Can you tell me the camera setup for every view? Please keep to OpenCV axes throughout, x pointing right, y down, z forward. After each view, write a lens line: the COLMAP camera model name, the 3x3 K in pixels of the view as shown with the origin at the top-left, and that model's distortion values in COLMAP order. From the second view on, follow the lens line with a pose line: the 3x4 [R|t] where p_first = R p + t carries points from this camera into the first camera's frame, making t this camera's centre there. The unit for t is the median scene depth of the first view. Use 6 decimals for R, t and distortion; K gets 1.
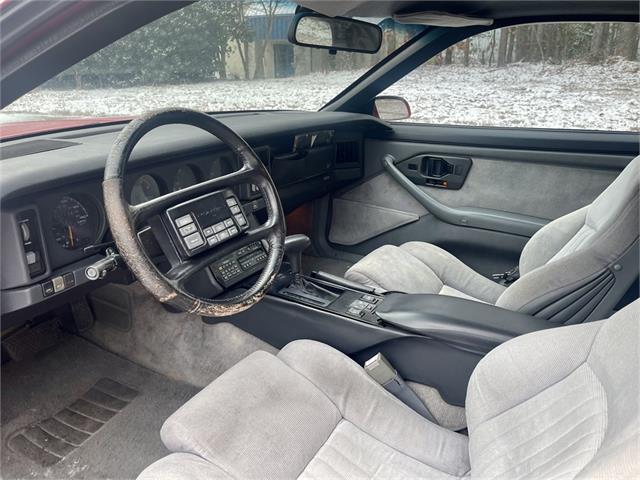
lens RADIAL K [[483.6, 0, 320.0], [0, 483.6, 240.0], [0, 0, 1]] dist [0.081392, -0.113722]
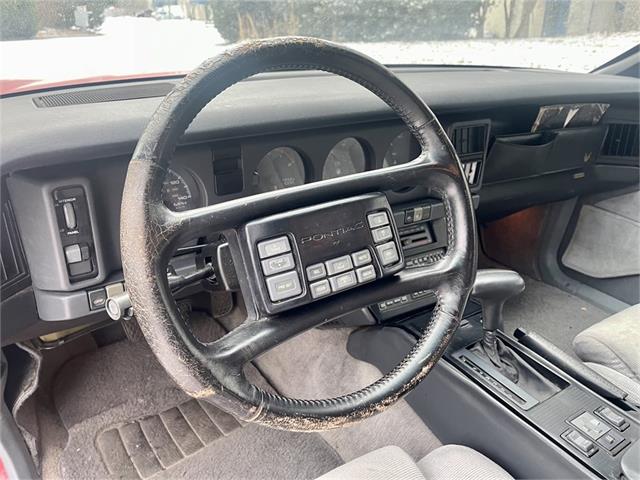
lens RADIAL K [[483.6, 0, 320.0], [0, 483.6, 240.0], [0, 0, 1]] dist [0.081392, -0.113722]
pose [[0.885227, 0.207702, -0.416212, -0.003978], [-0.176890, 0.977865, 0.111760, -0.078885], [0.430212, -0.025309, 0.902373, 0.350737]]
